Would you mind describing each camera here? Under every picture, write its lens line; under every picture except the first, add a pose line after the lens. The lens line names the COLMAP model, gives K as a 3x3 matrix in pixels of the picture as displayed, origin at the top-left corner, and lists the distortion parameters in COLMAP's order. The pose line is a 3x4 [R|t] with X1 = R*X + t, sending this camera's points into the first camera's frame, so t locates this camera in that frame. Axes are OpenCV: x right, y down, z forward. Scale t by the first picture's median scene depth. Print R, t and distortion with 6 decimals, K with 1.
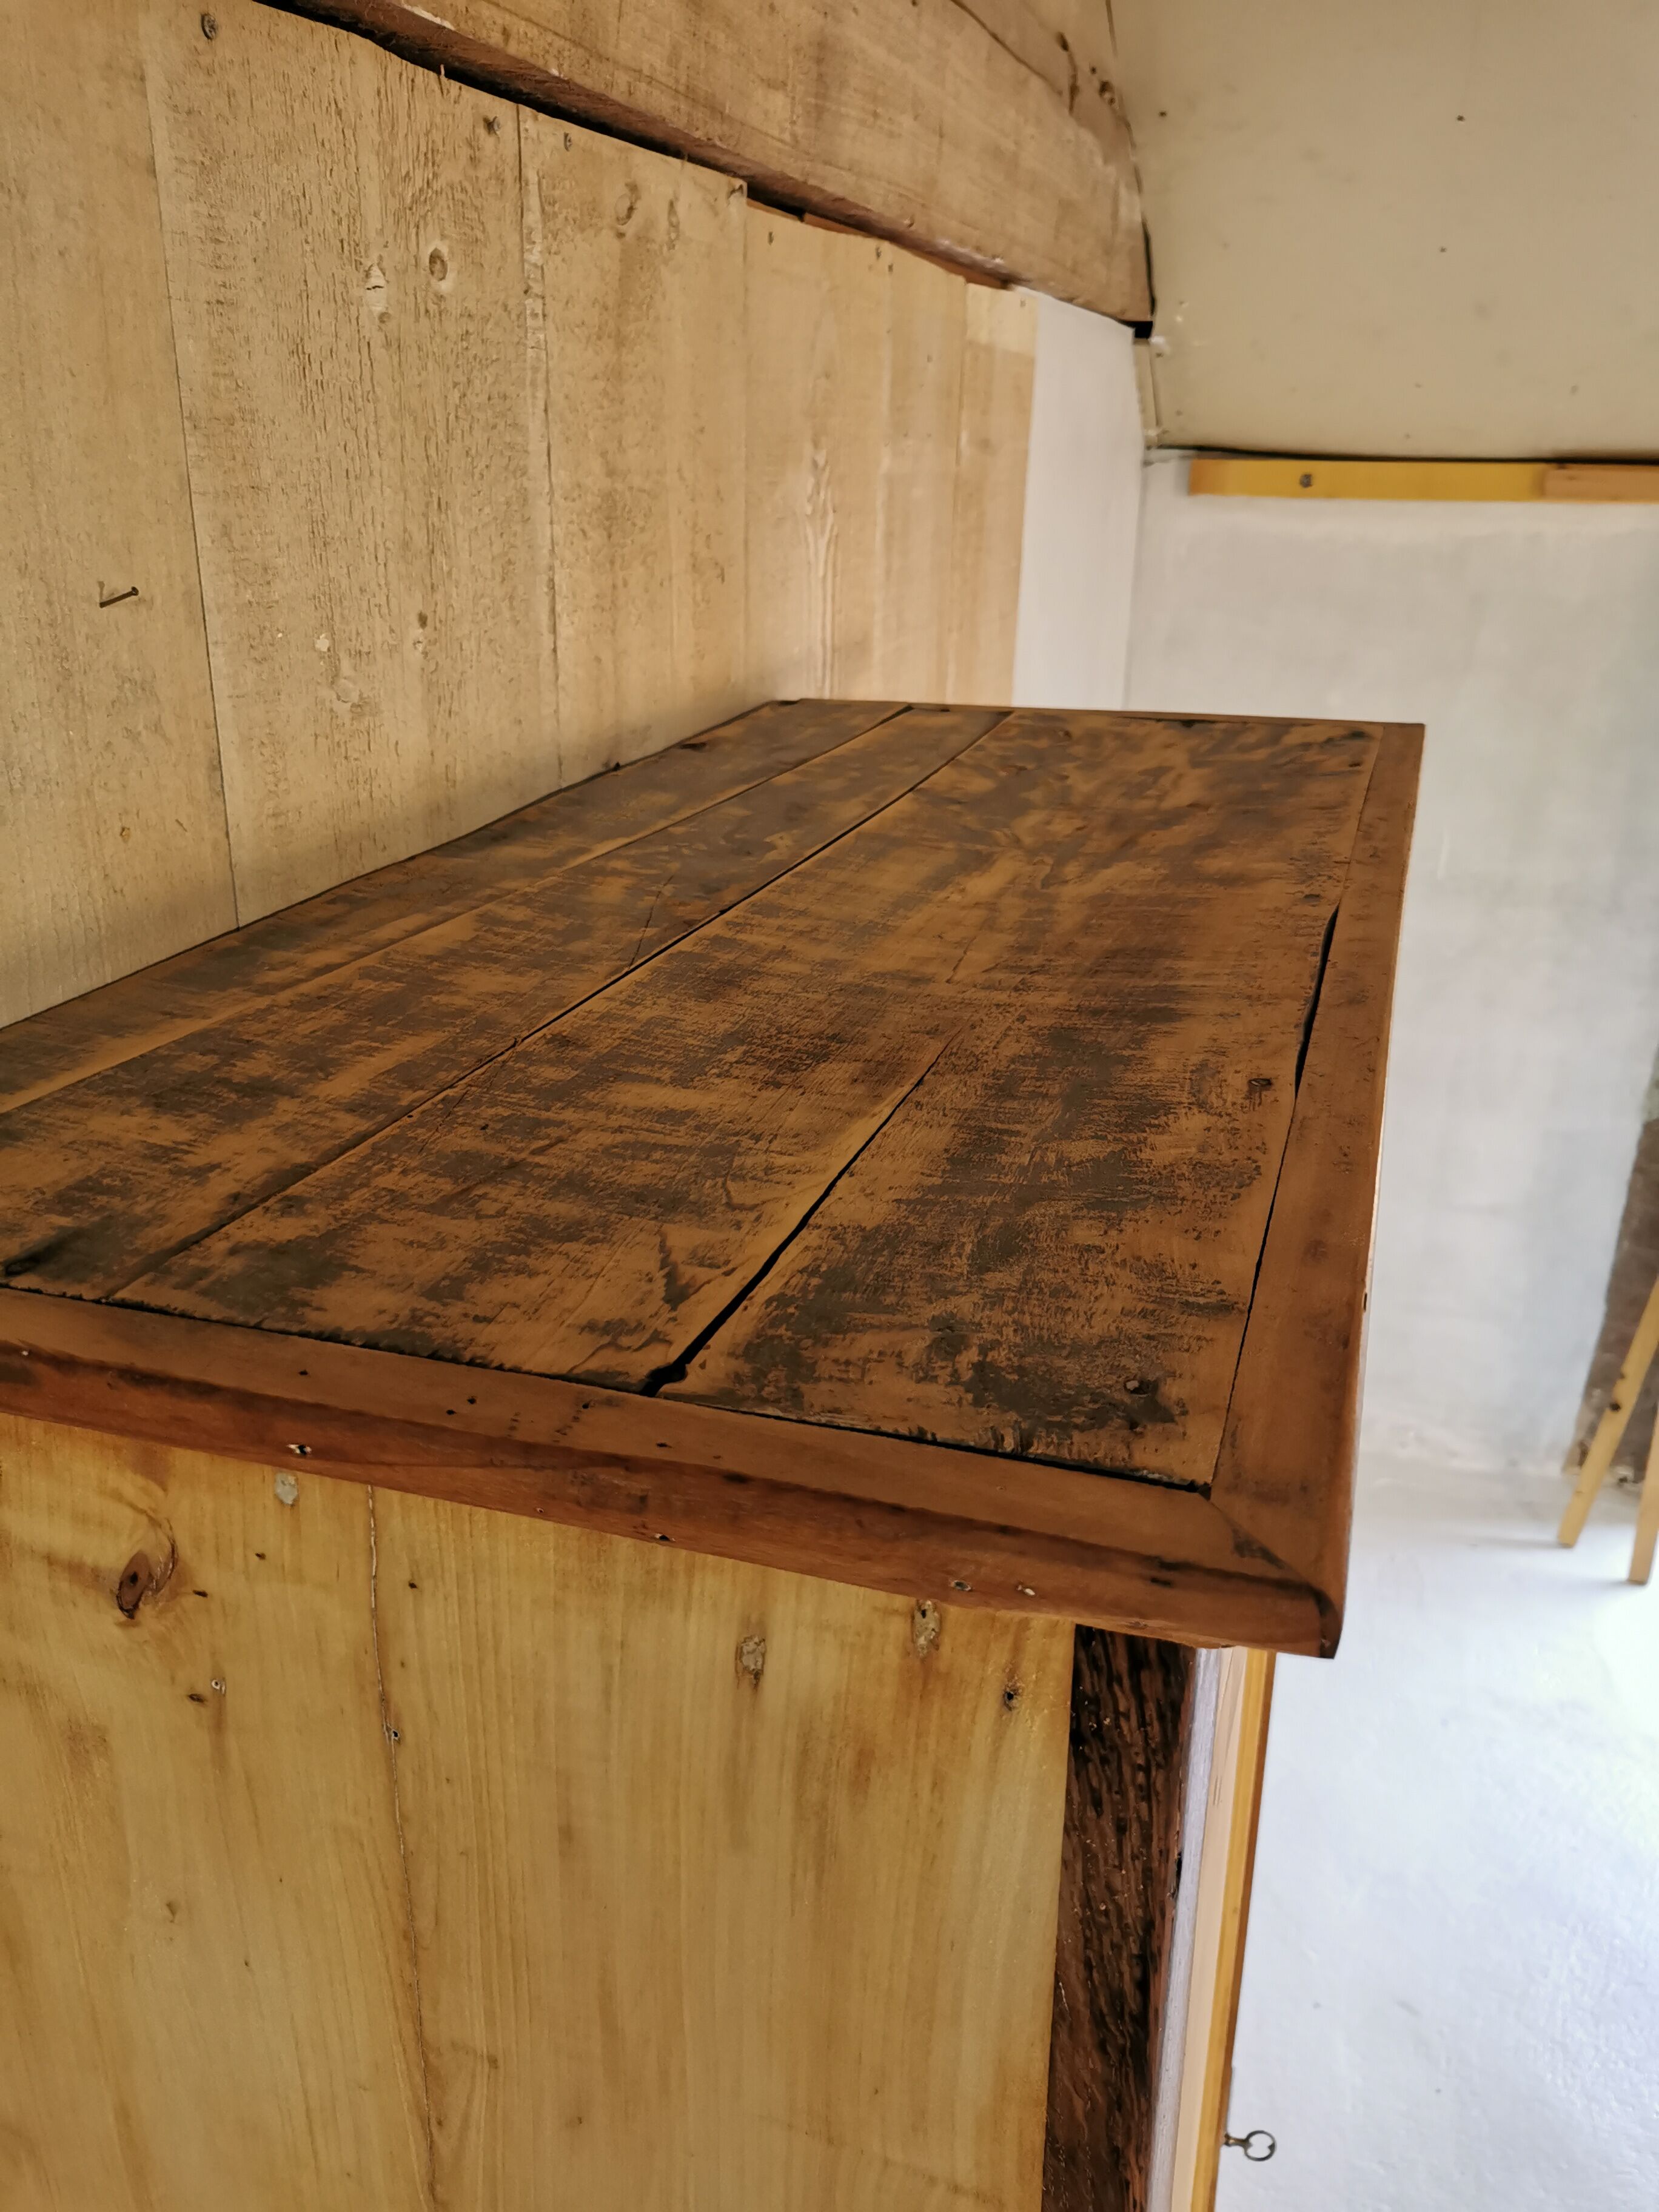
lens RADIAL K [[1694.9, 0, 826.3], [0, 1694.9, 1084.6], [0, 0, 1]] dist [0.051393, -0.045909]
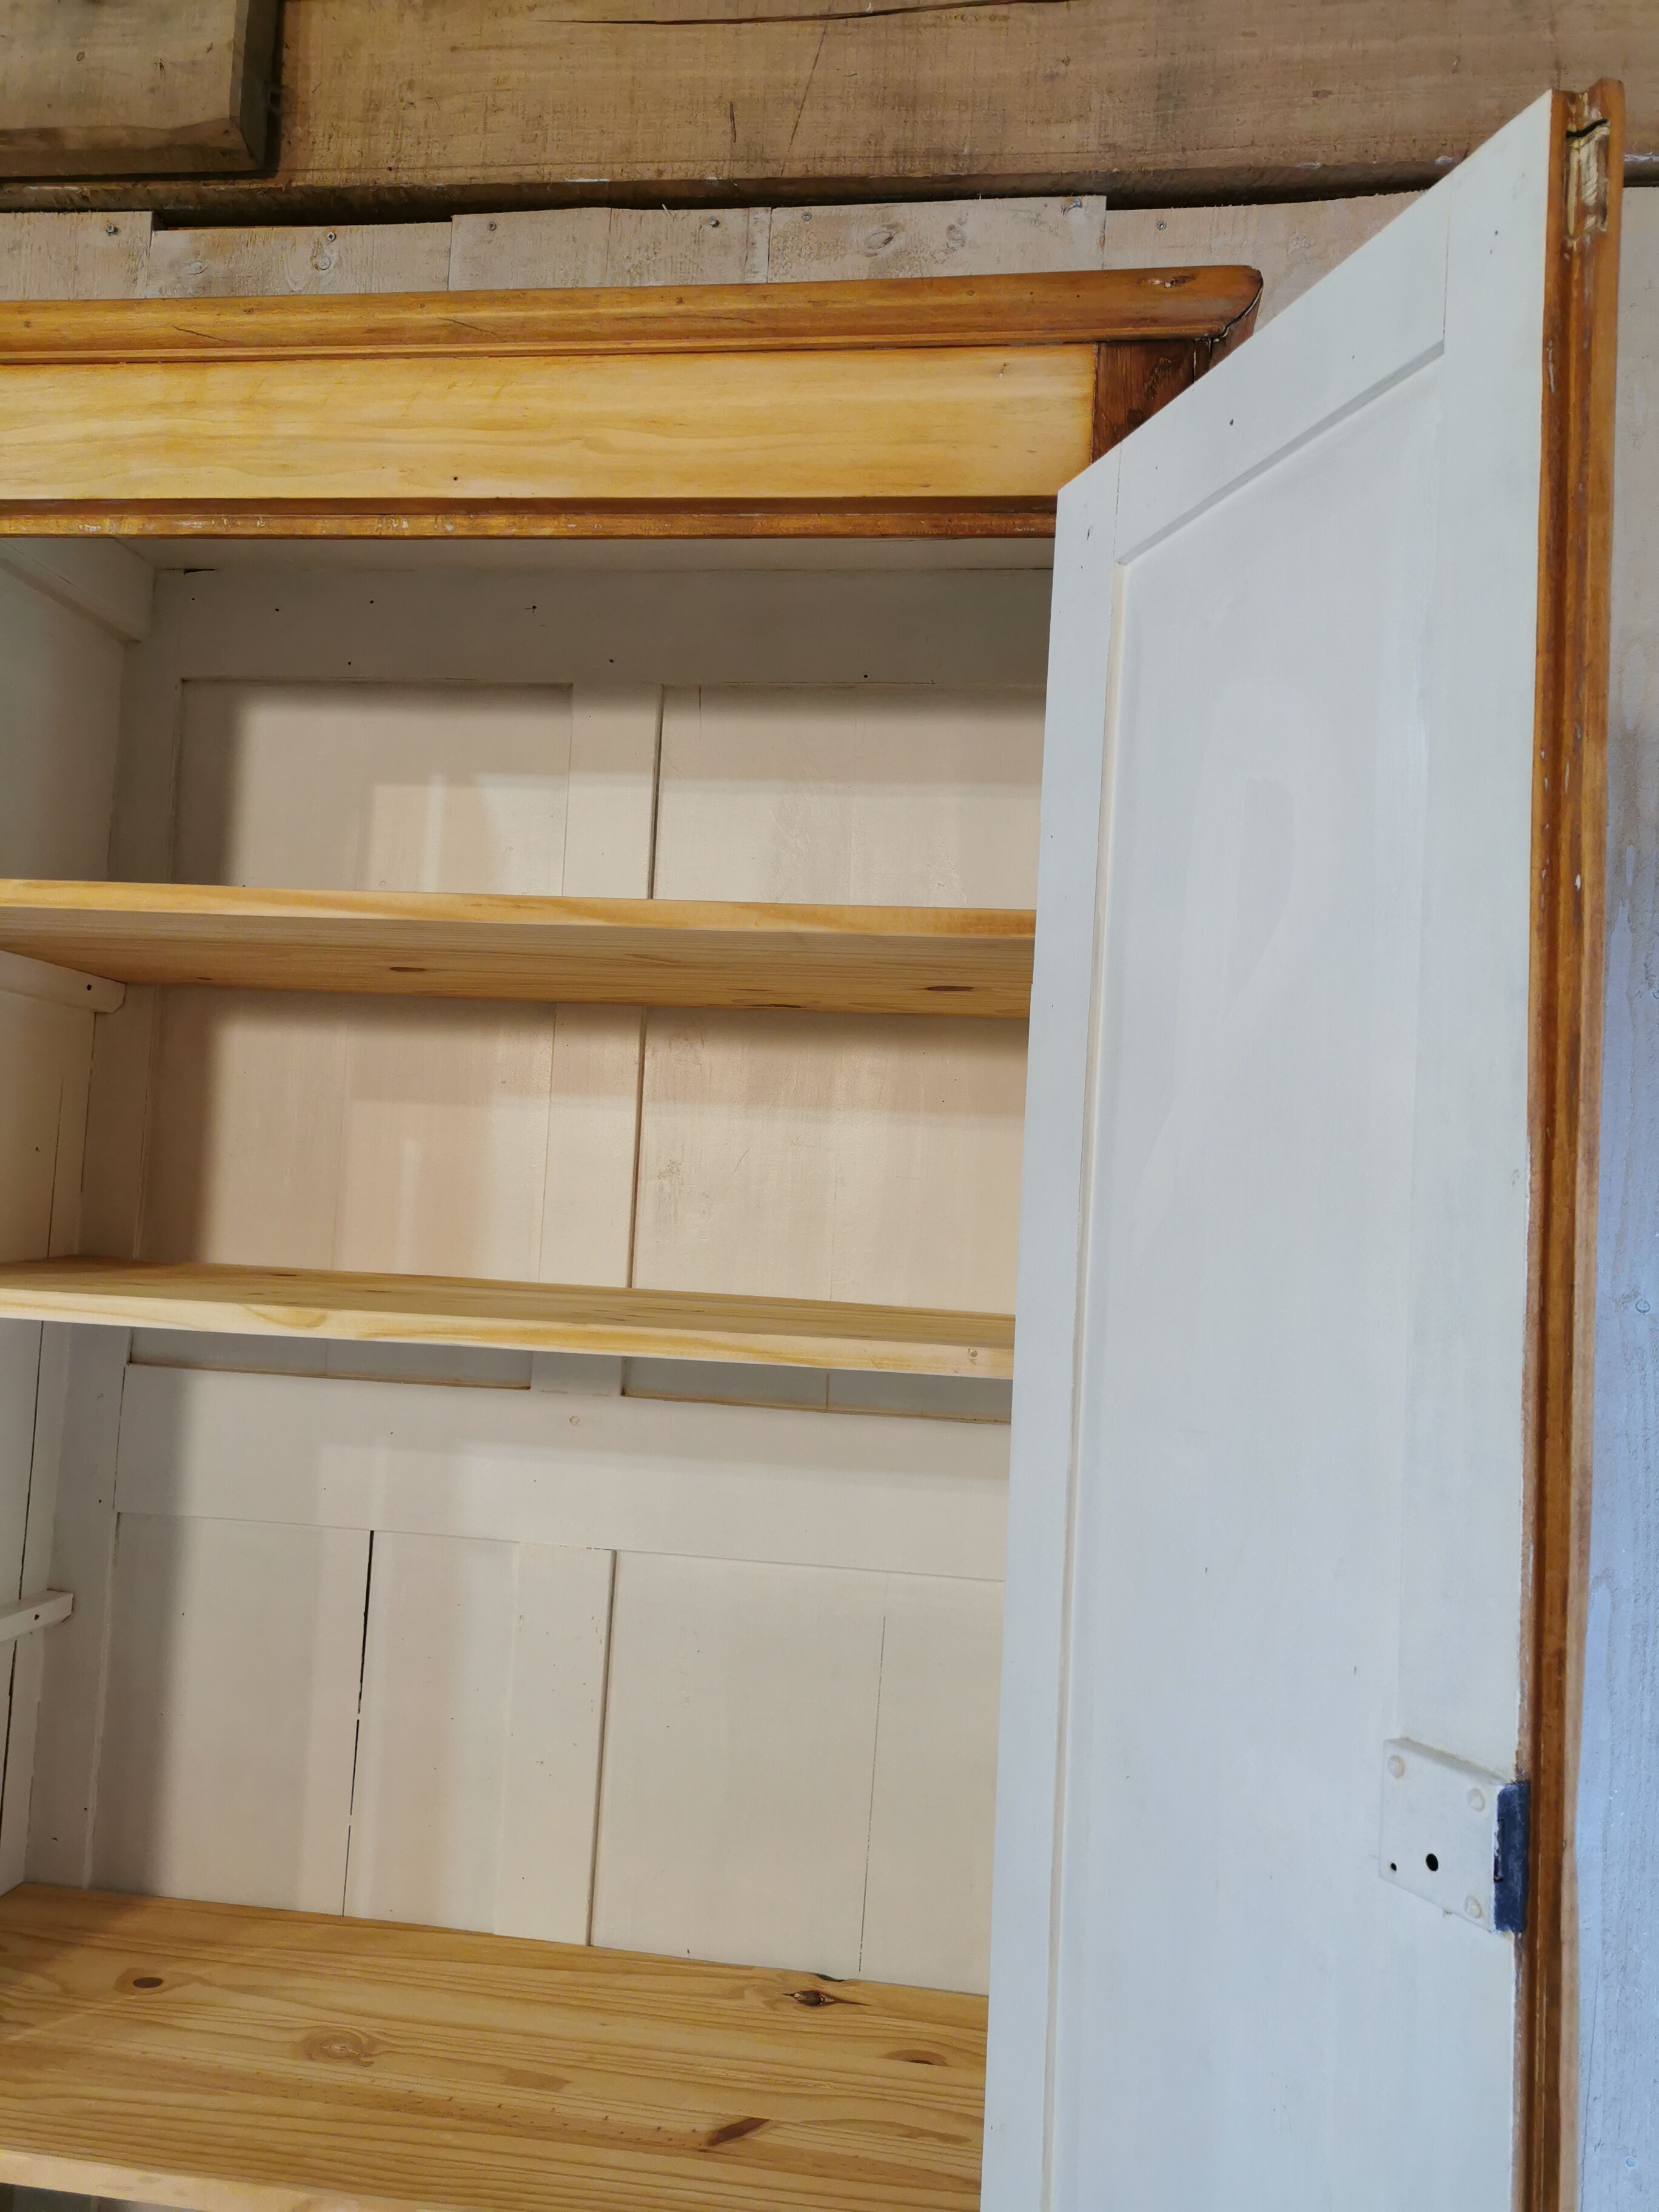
lens RADIAL K [[1694.9, 0, 829.4], [0, 1694.9, 1112.5], [0, 0, 1]] dist [0.051393, -0.045909]
pose [[0.184387, -0.054475, -0.981343, 1.524471], [-0.401452, 0.907201, -0.125790, 0.491356], [0.897127, 0.417156, 0.145407, 1.154047]]
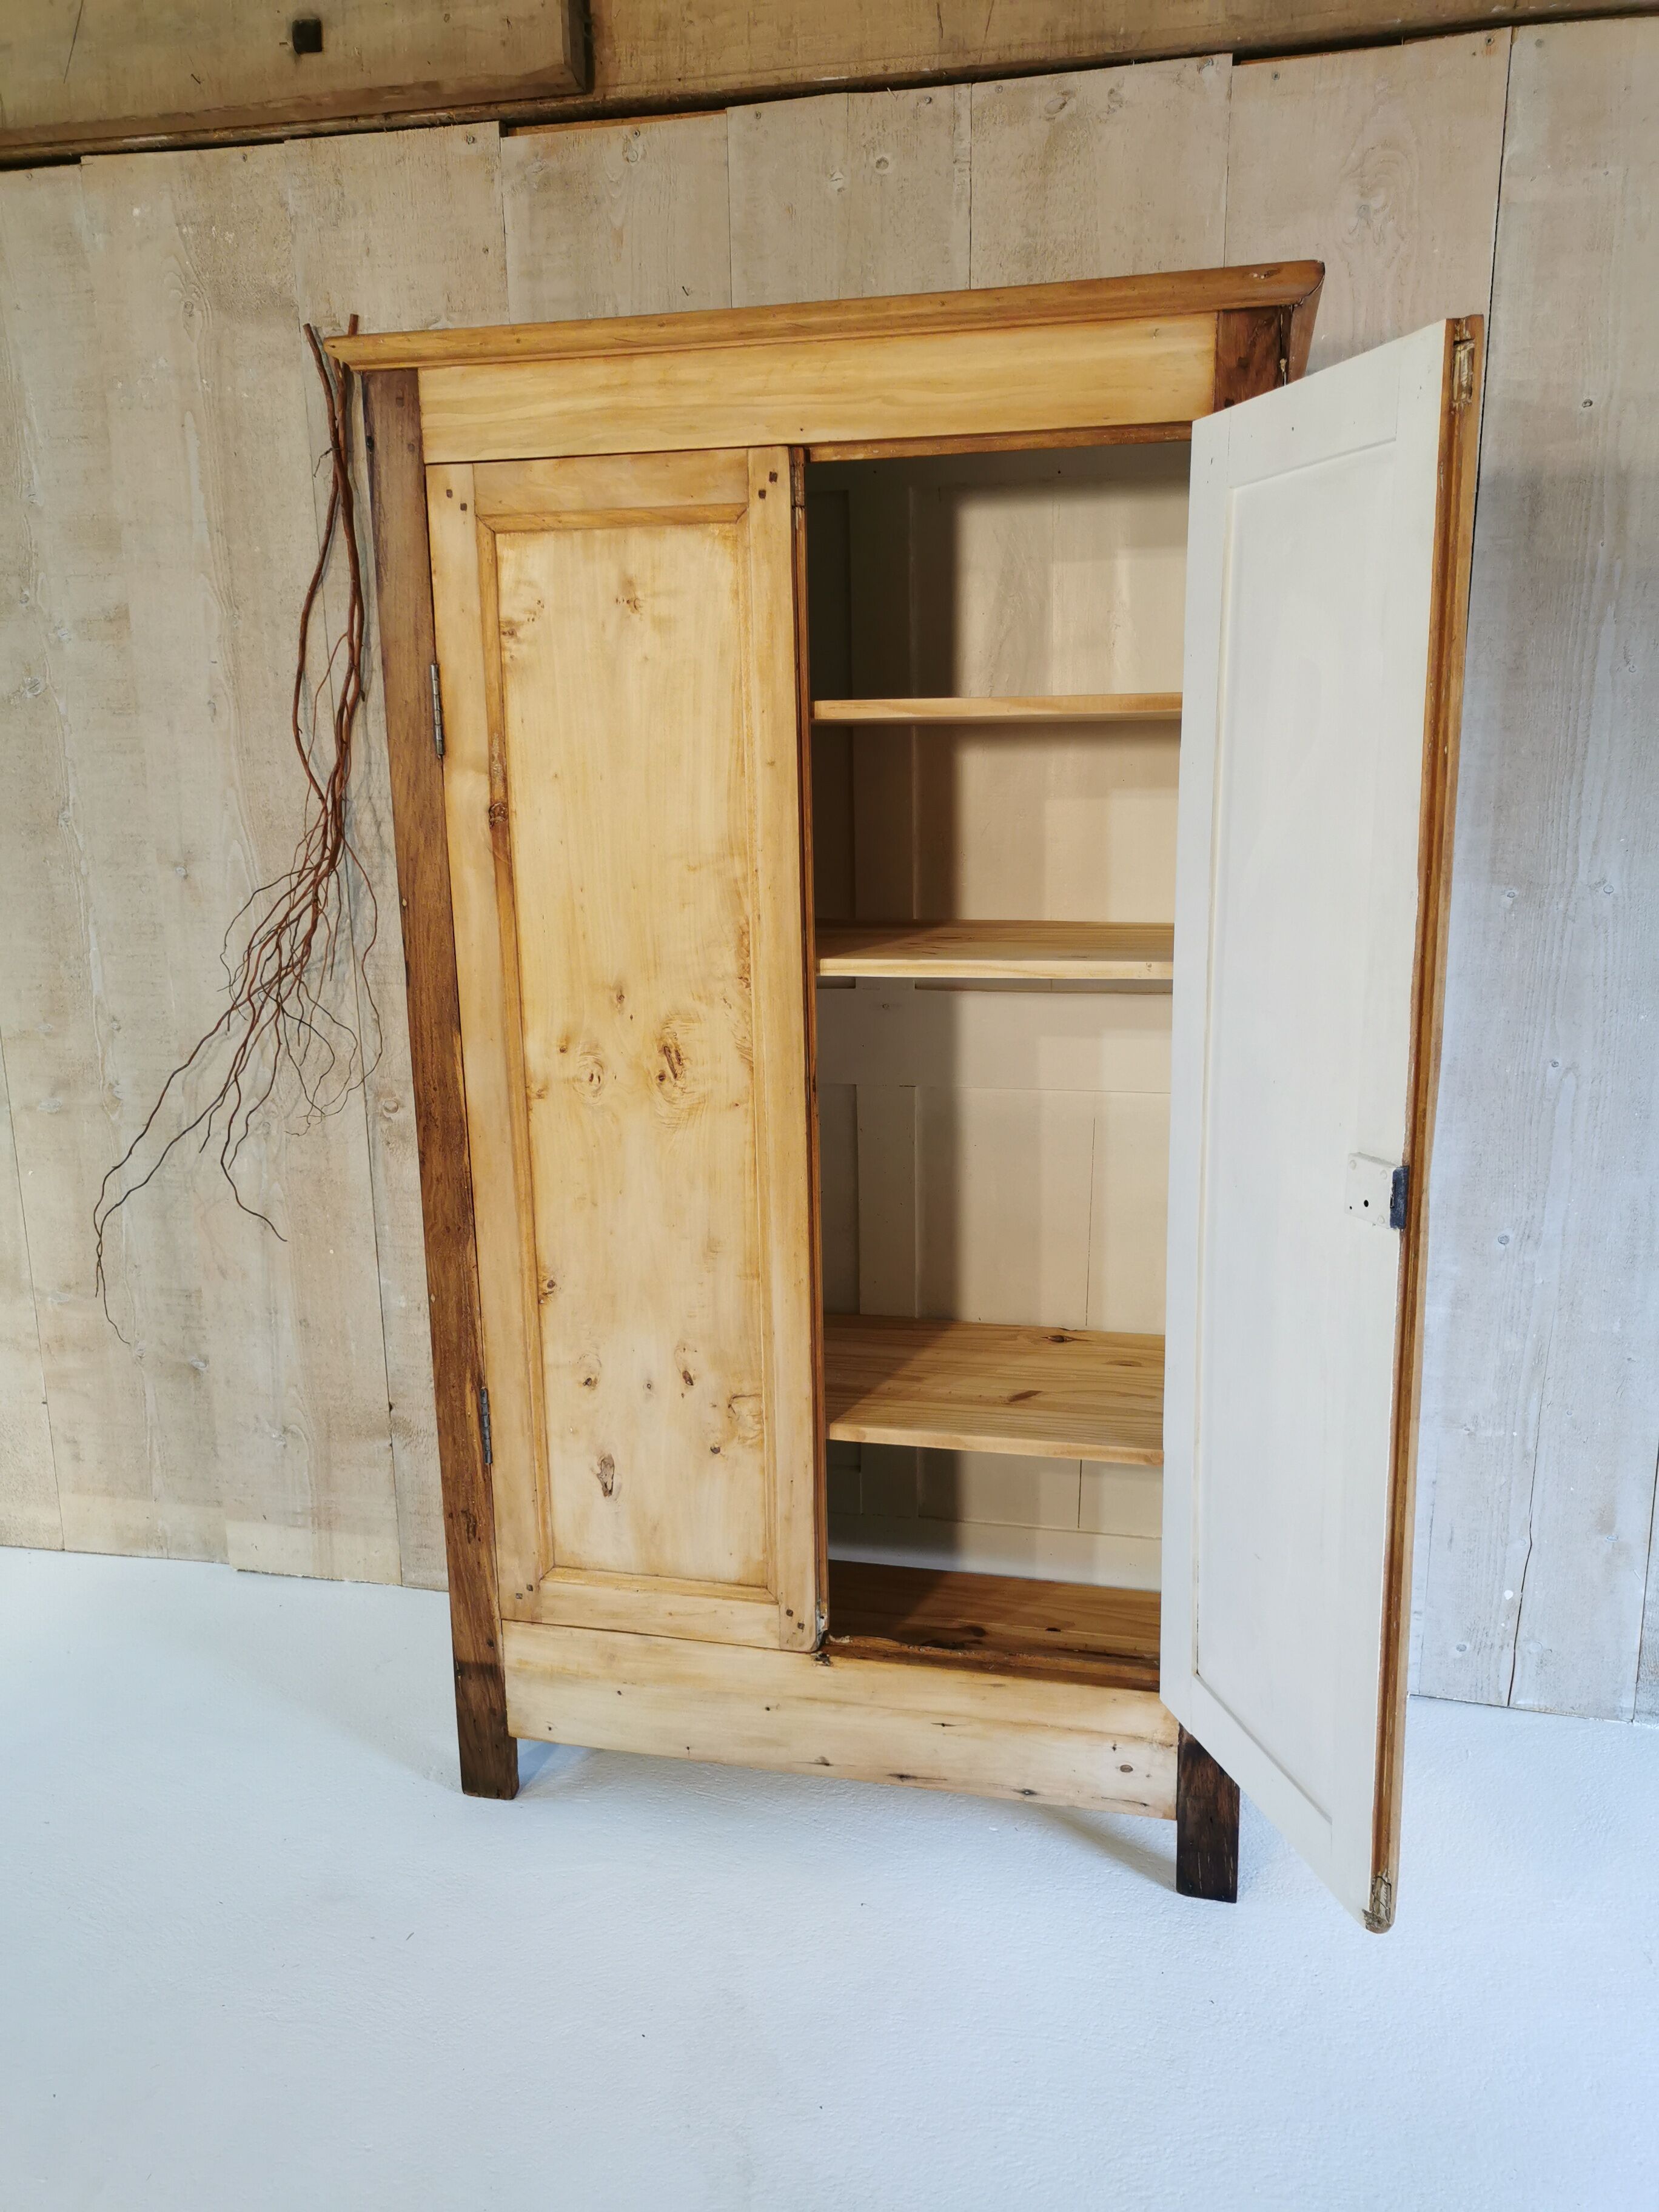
lens RADIAL K [[1694.9, 0, 828.3], [0, 1694.9, 1109.5], [0, 0, 1]] dist [0.051393, -0.045909]
pose [[0.093362, 0.204793, -0.974343, 2.340302], [-0.341824, 0.925727, 0.161820, 0.417179], [0.935115, 0.317946, 0.156431, 0.867207]]
